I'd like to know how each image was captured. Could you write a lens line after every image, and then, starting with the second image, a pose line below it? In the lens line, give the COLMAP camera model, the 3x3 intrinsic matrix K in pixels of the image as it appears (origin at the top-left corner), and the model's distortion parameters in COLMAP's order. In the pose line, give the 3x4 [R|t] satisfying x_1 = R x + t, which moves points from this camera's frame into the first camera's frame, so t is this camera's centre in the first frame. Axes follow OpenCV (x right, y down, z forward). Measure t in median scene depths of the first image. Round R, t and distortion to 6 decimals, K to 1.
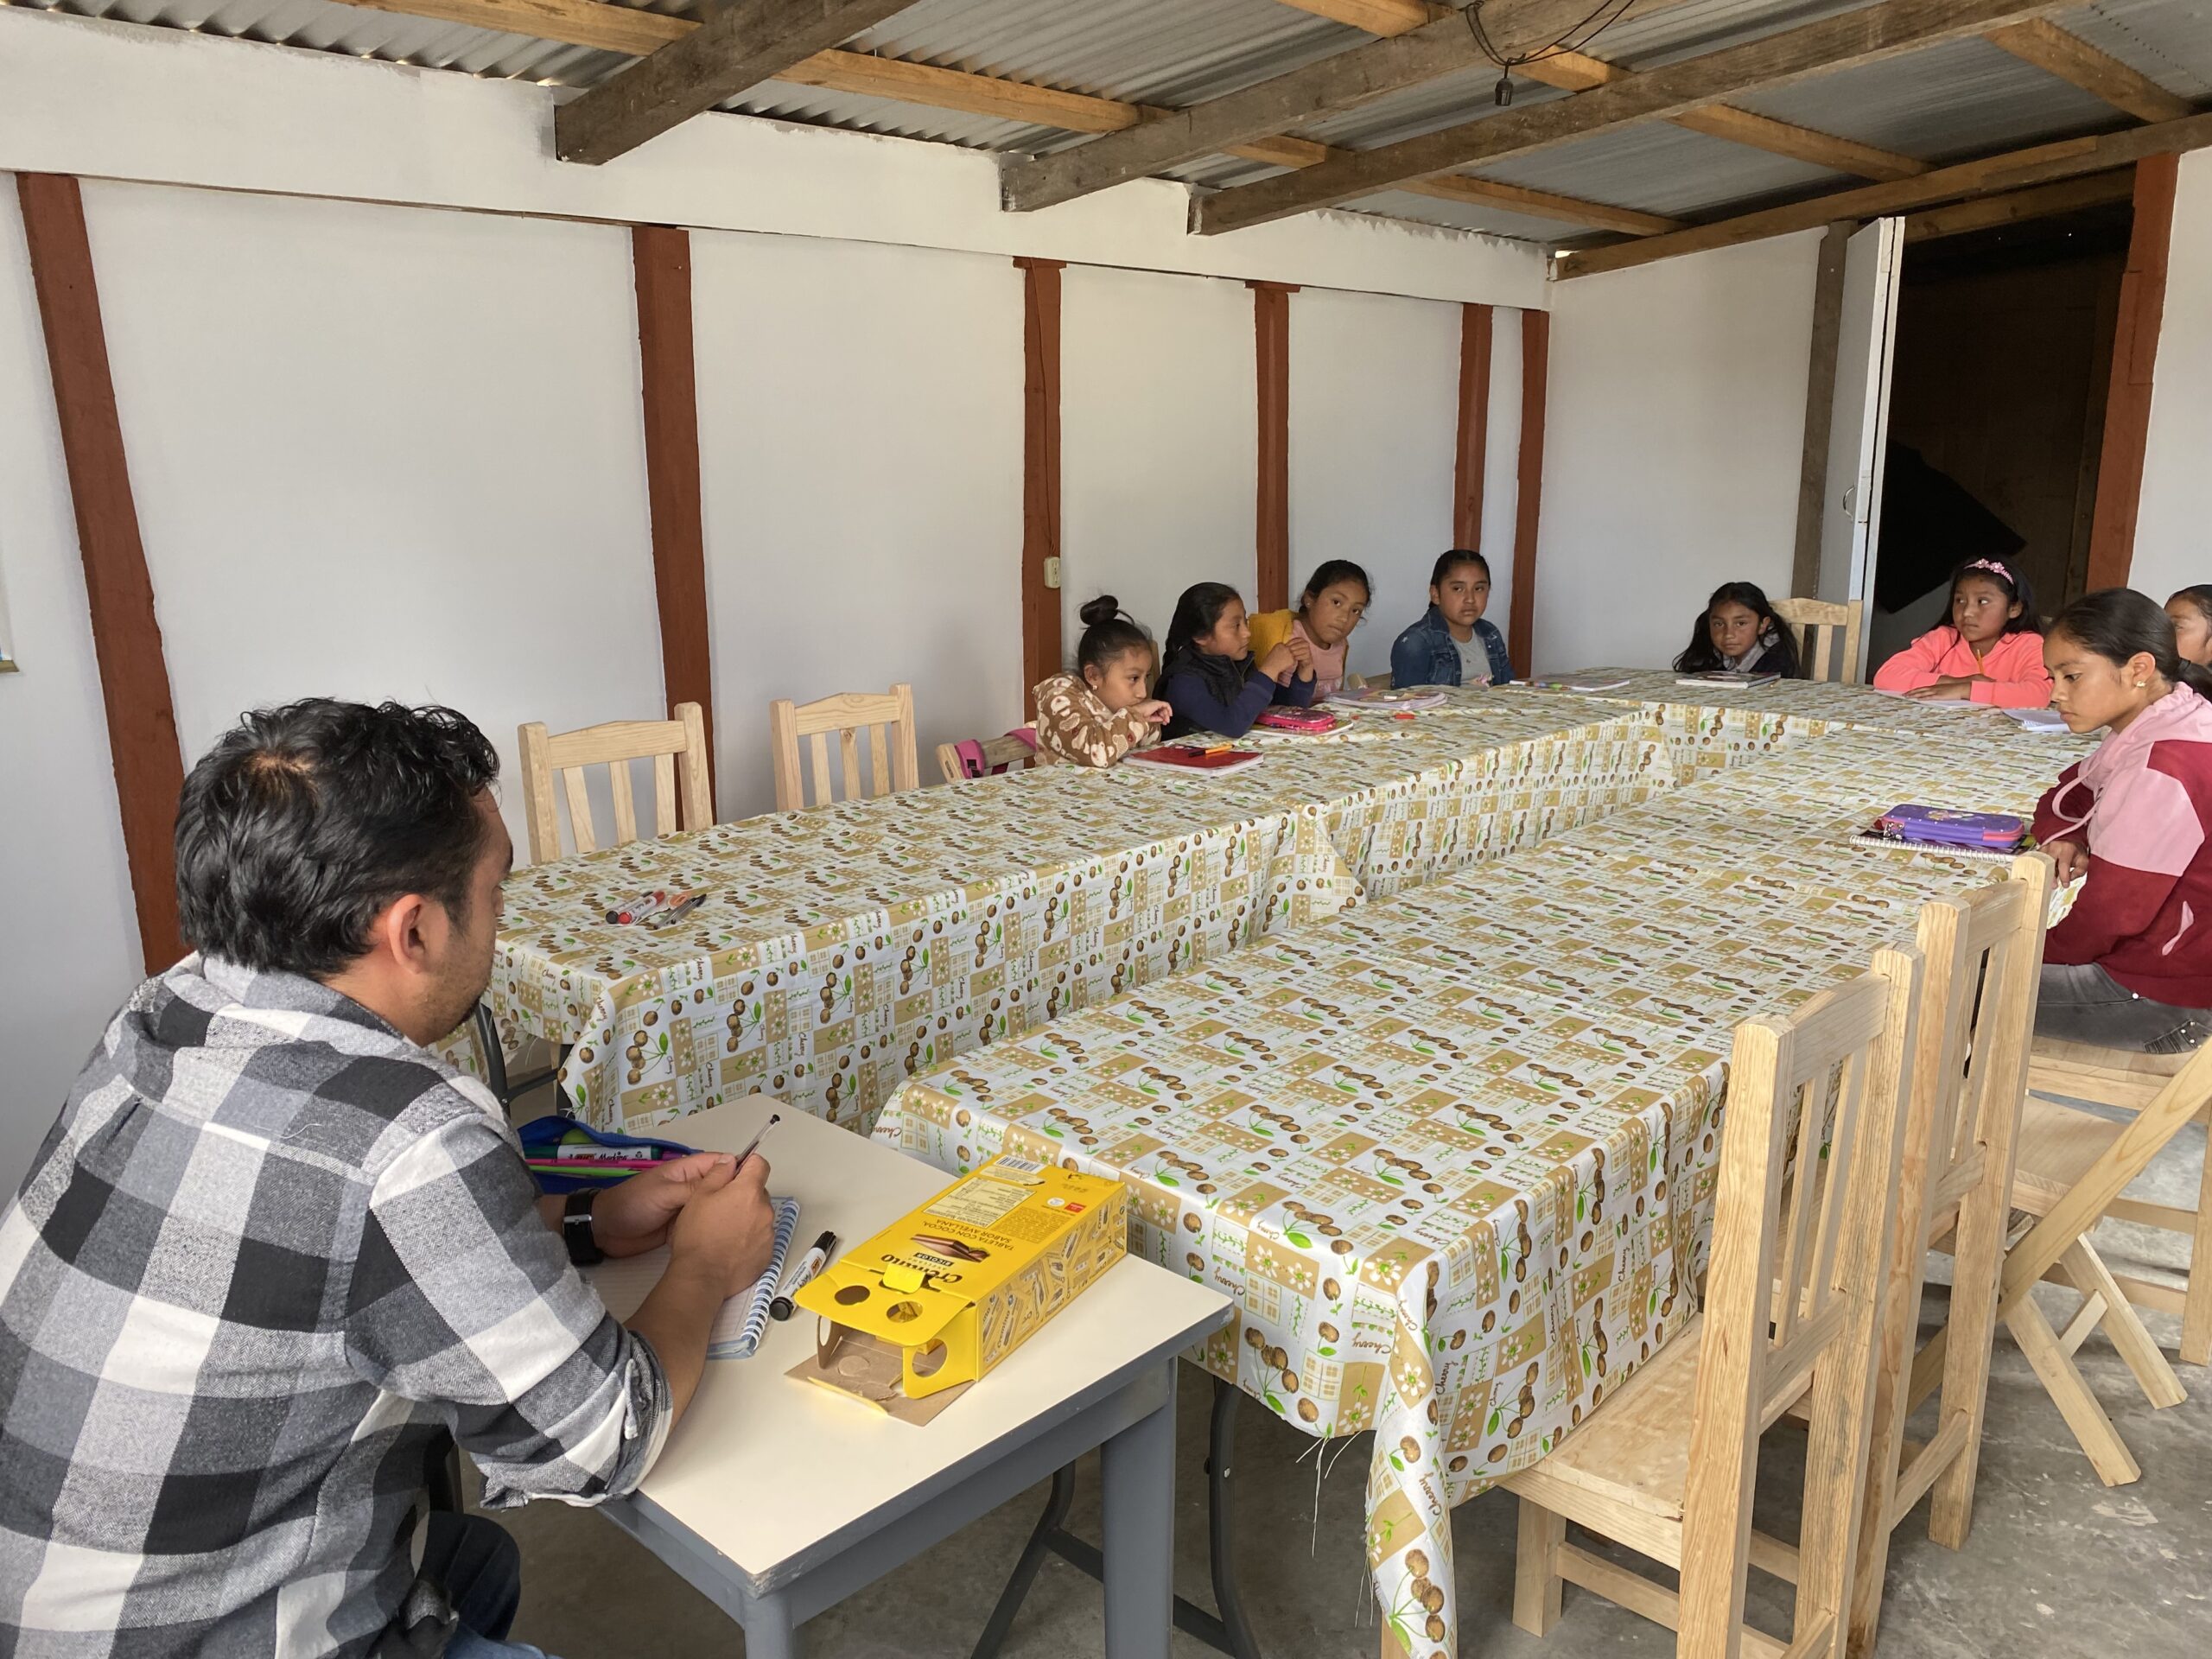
lens RADIAL K [[1711.1, 0, 1095.9], [0, 1711.1, 828.8], [0, 0, 1]] dist [0.000166, 0.015817]
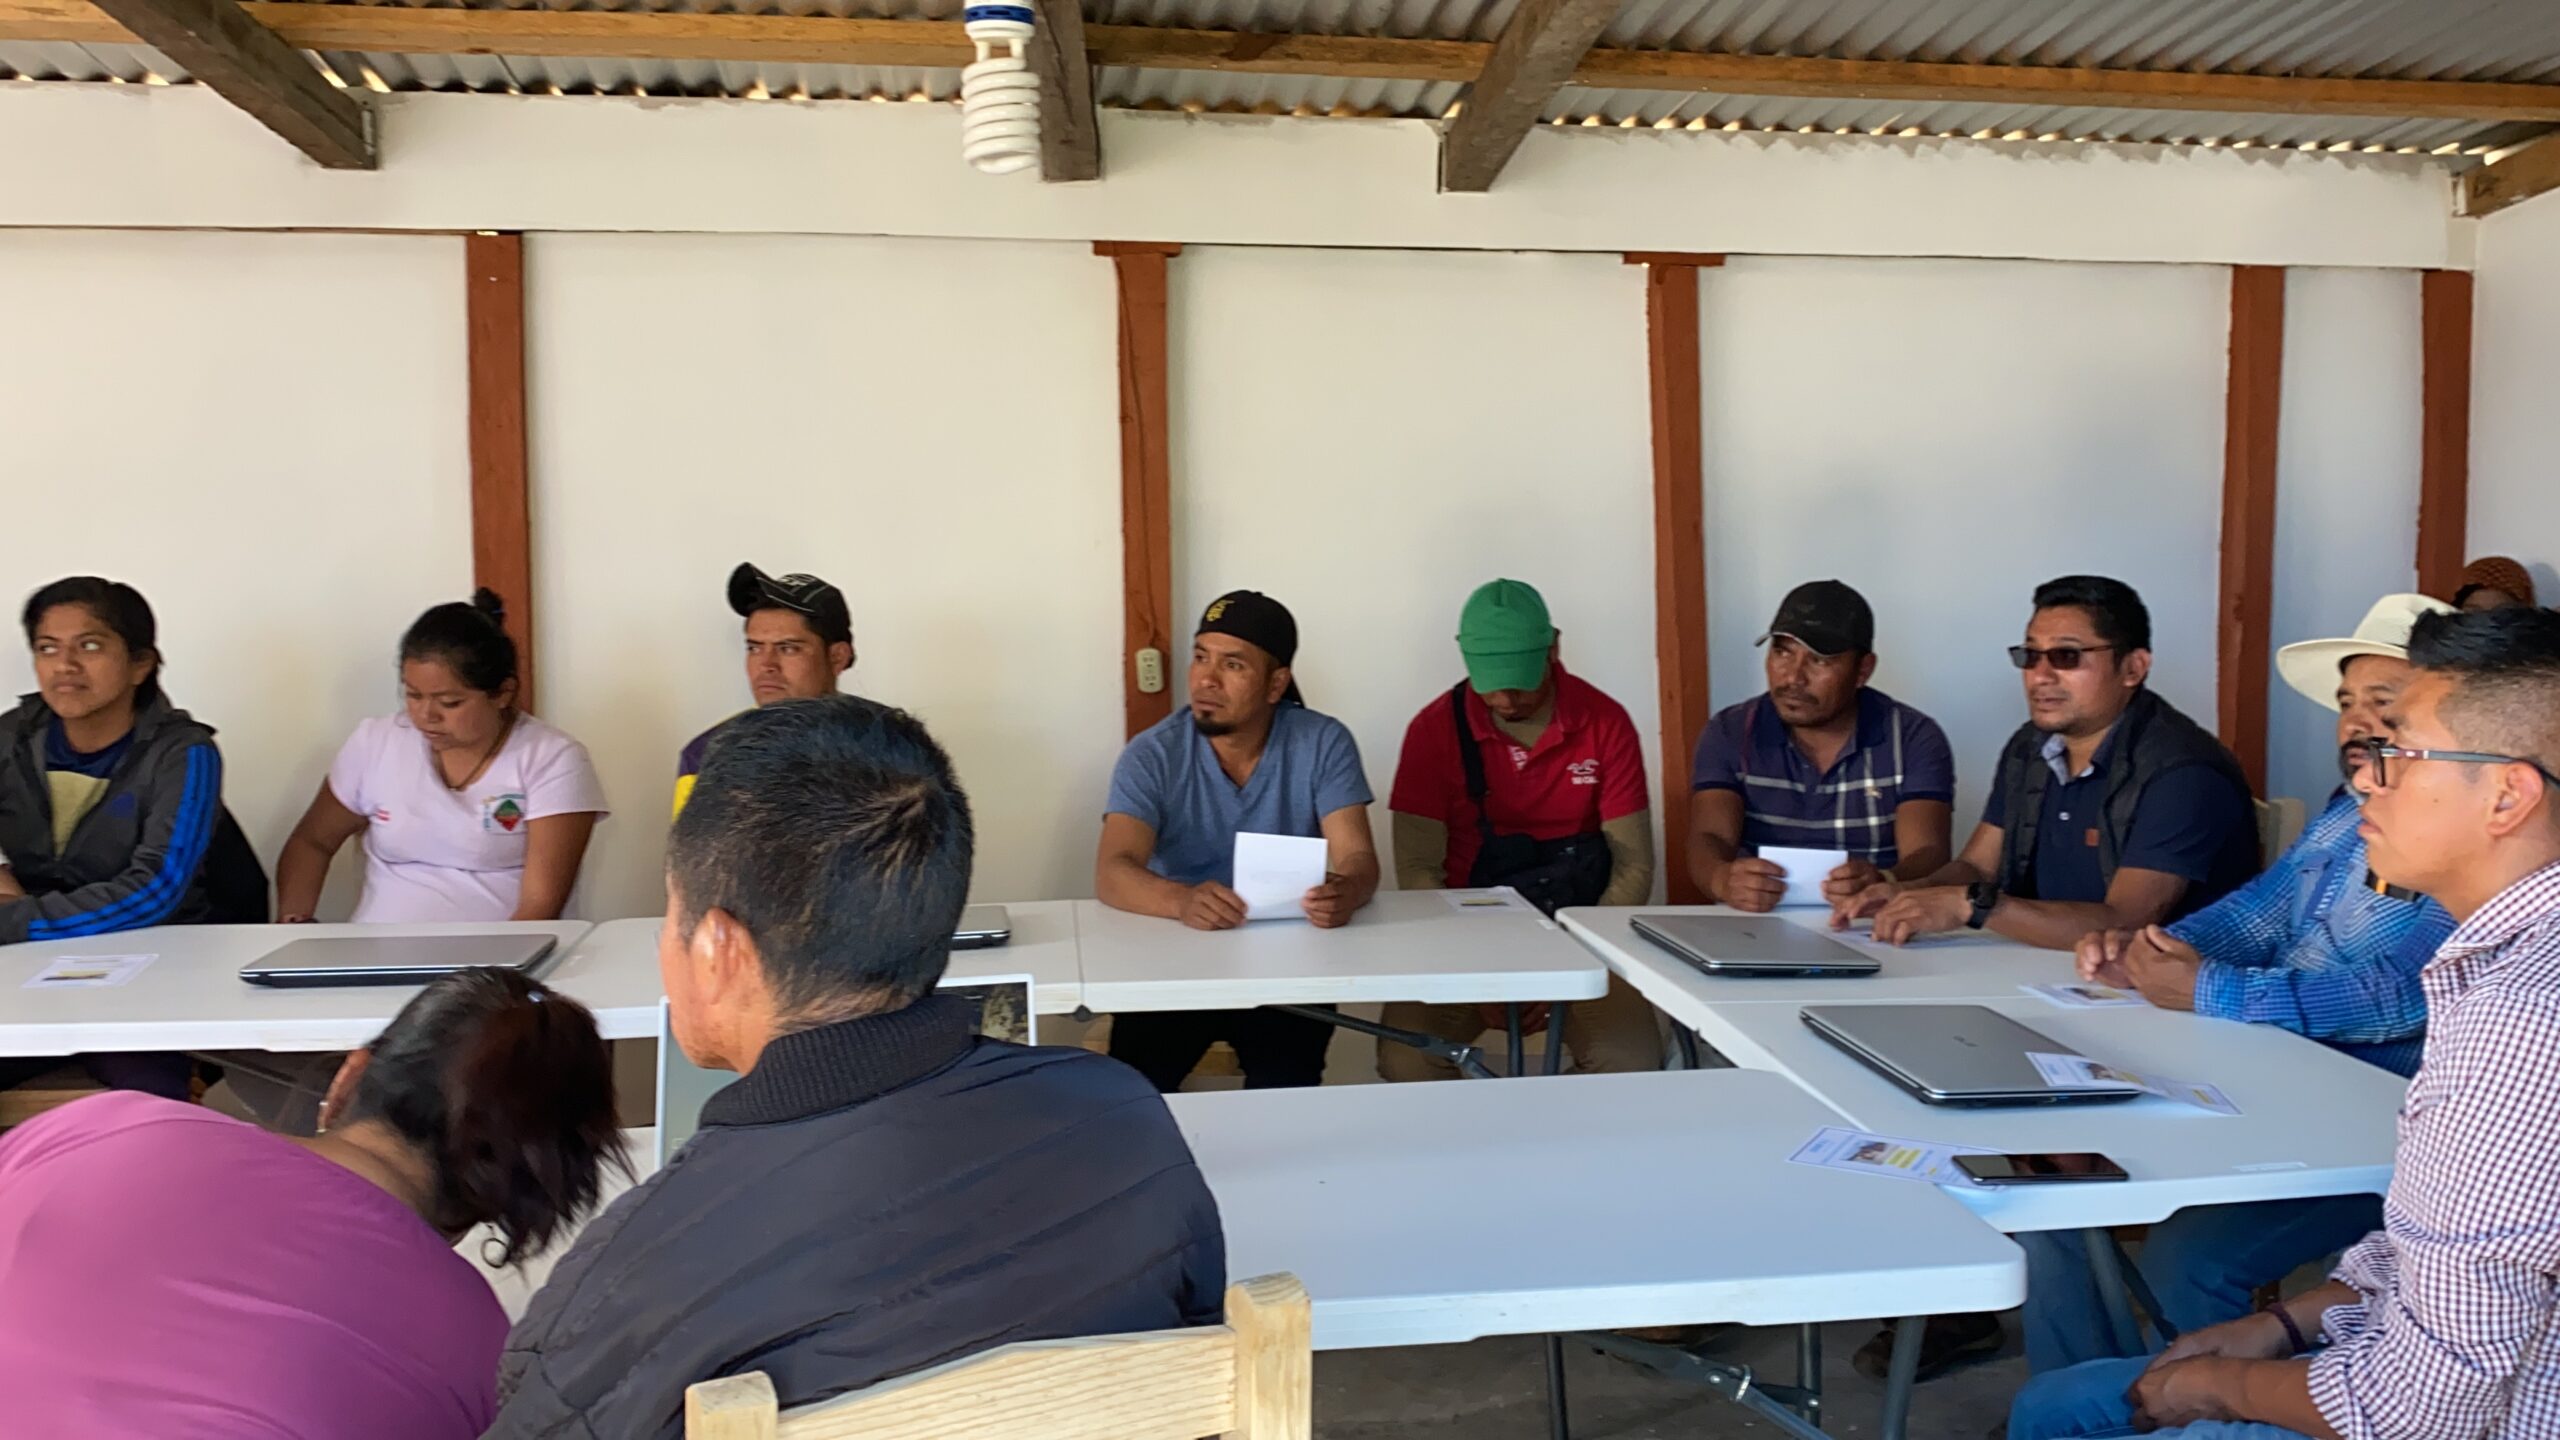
lens RADIAL K [[2250.0, 0, 1314.2], [0, 2250.0, 694.0], [0, 0, 1]] dist [0.017250, -0.007217]
pose [[0.779272, 0.063590, -0.623451, 0.660465], [-0.148279, 0.985299, -0.084842, -0.087132], [0.608891, 0.158560, 0.777246, 0.376837]]
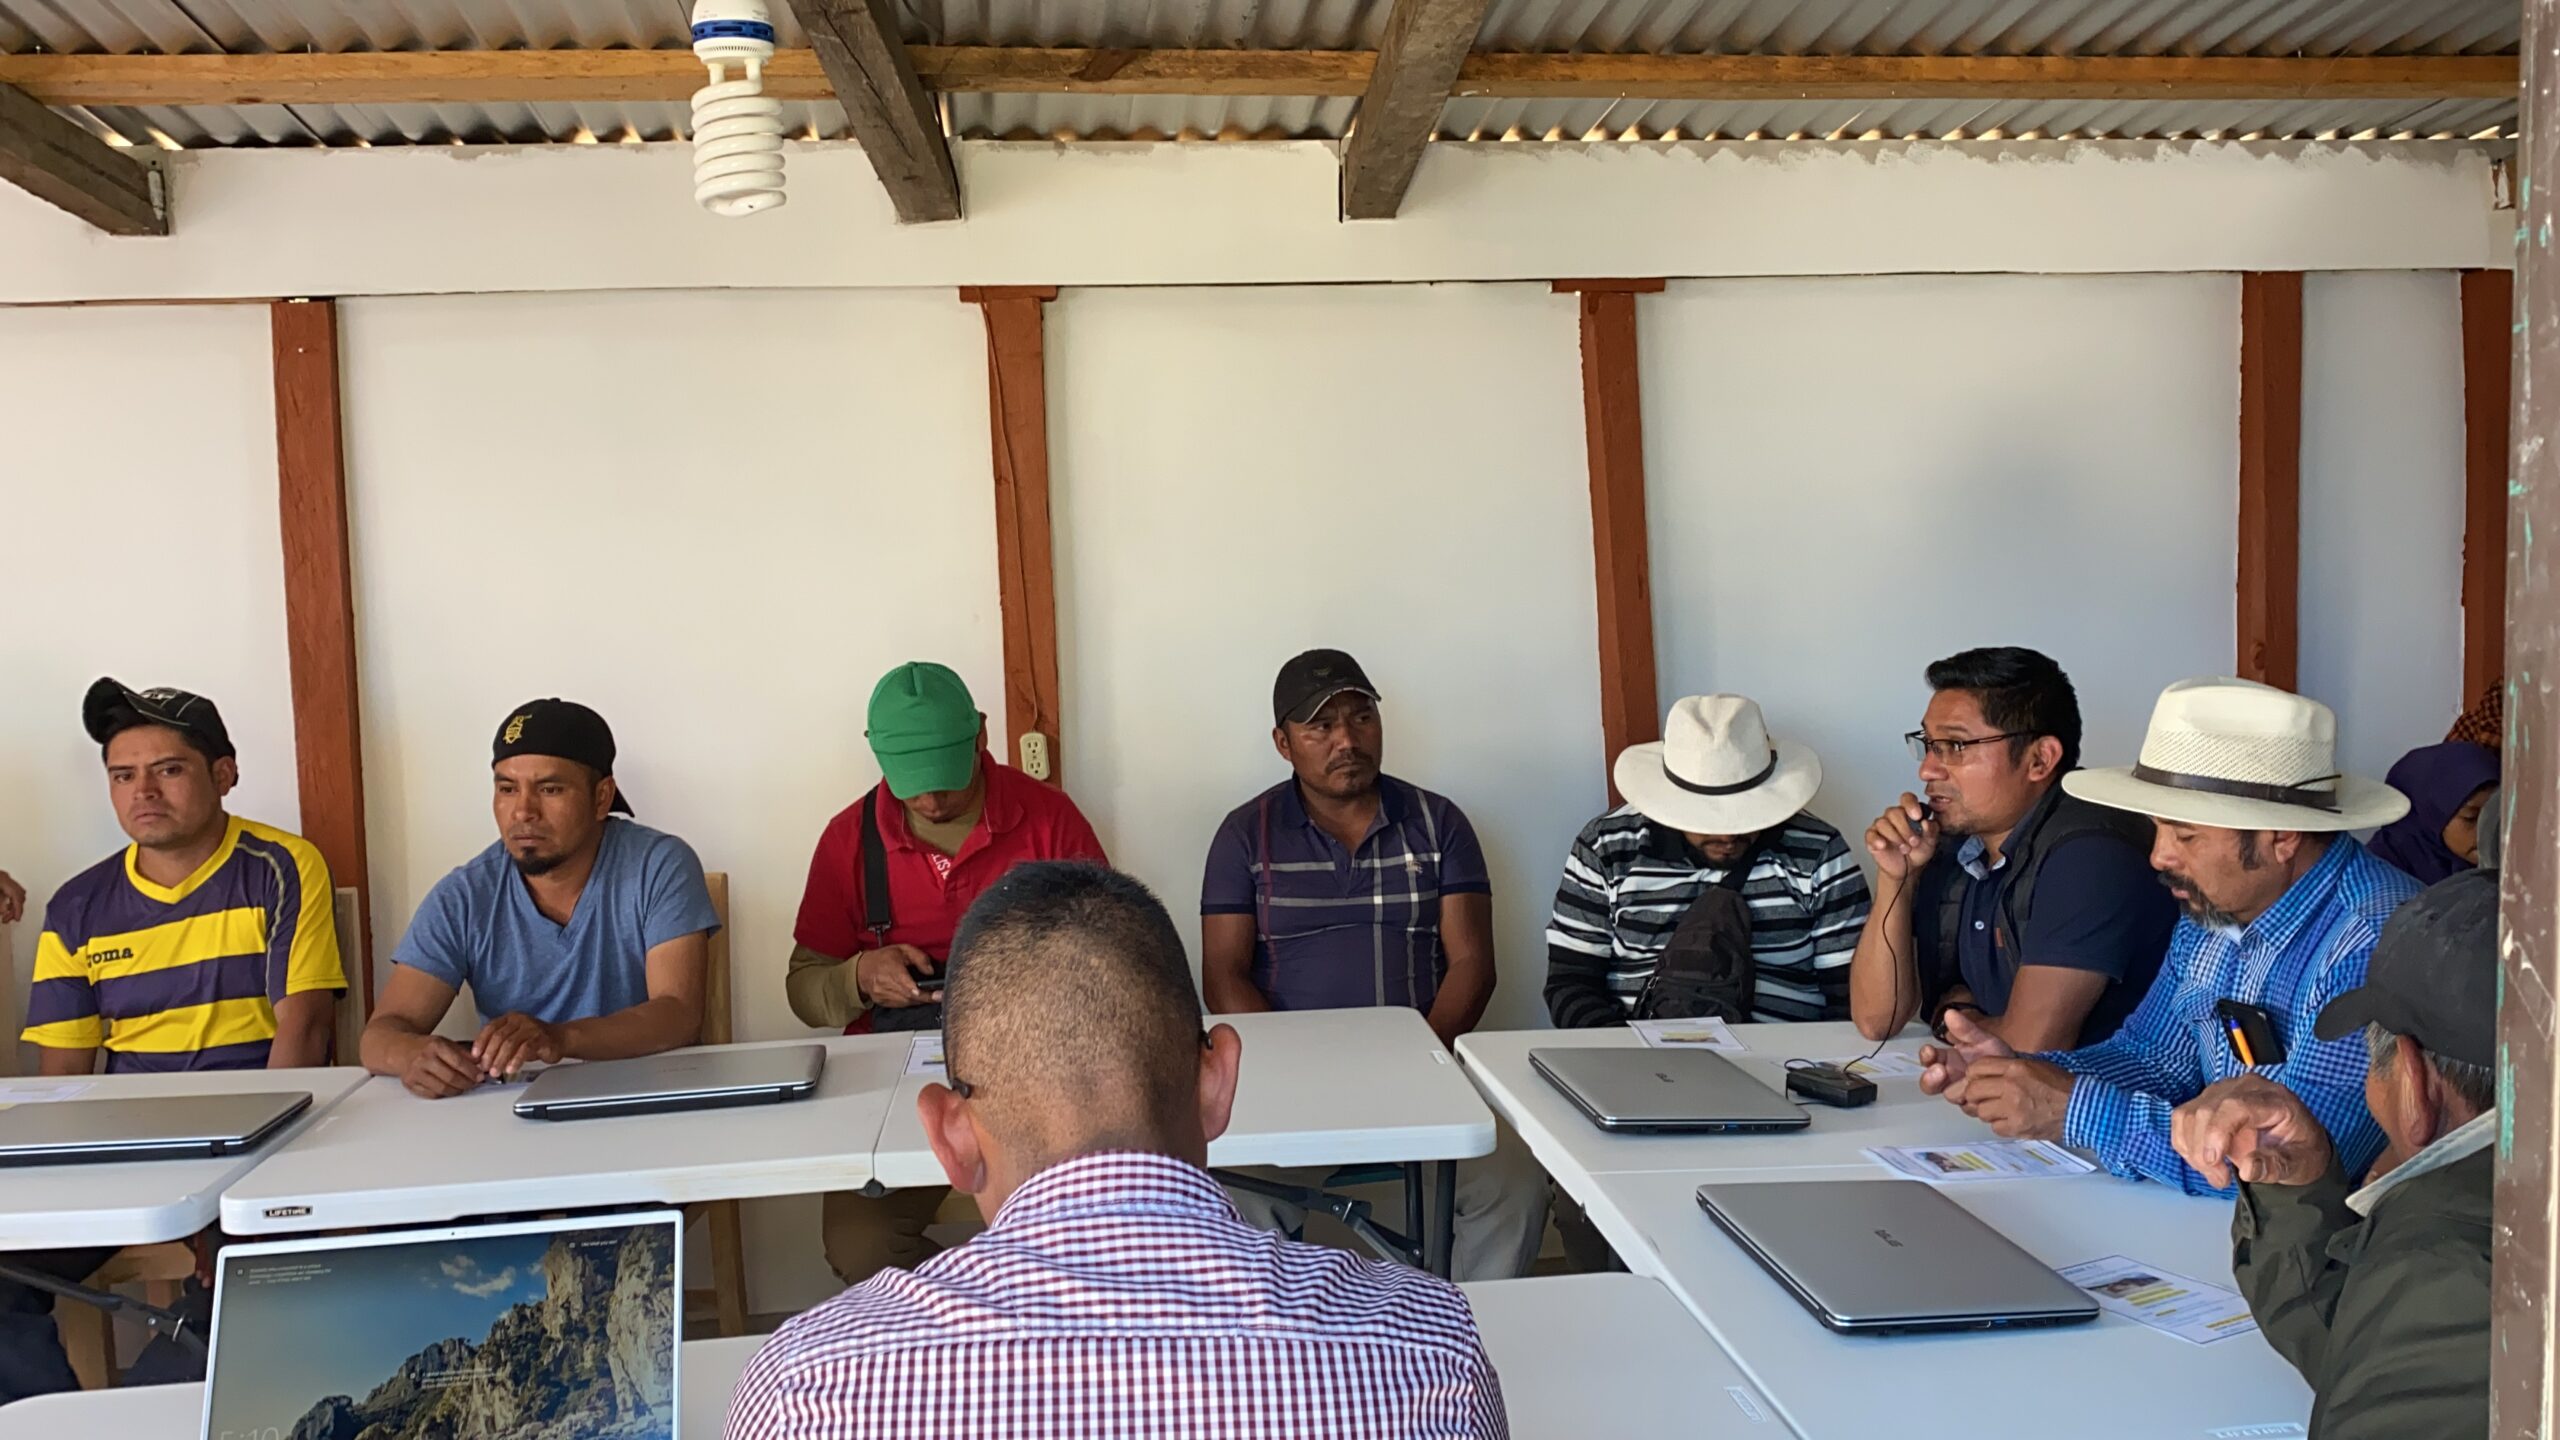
lens RADIAL K [[2244.8, 0, 1258.6], [0, 2244.8, 723.6], [0, 0, 1]] dist [0.008342, 0.010704]
pose [[0.751397, 0.045269, -0.658296, 0.642391], [-0.128670, 0.988545, -0.078888, -0.125519], [0.647184, 0.143979, 0.748614, 0.487496]]
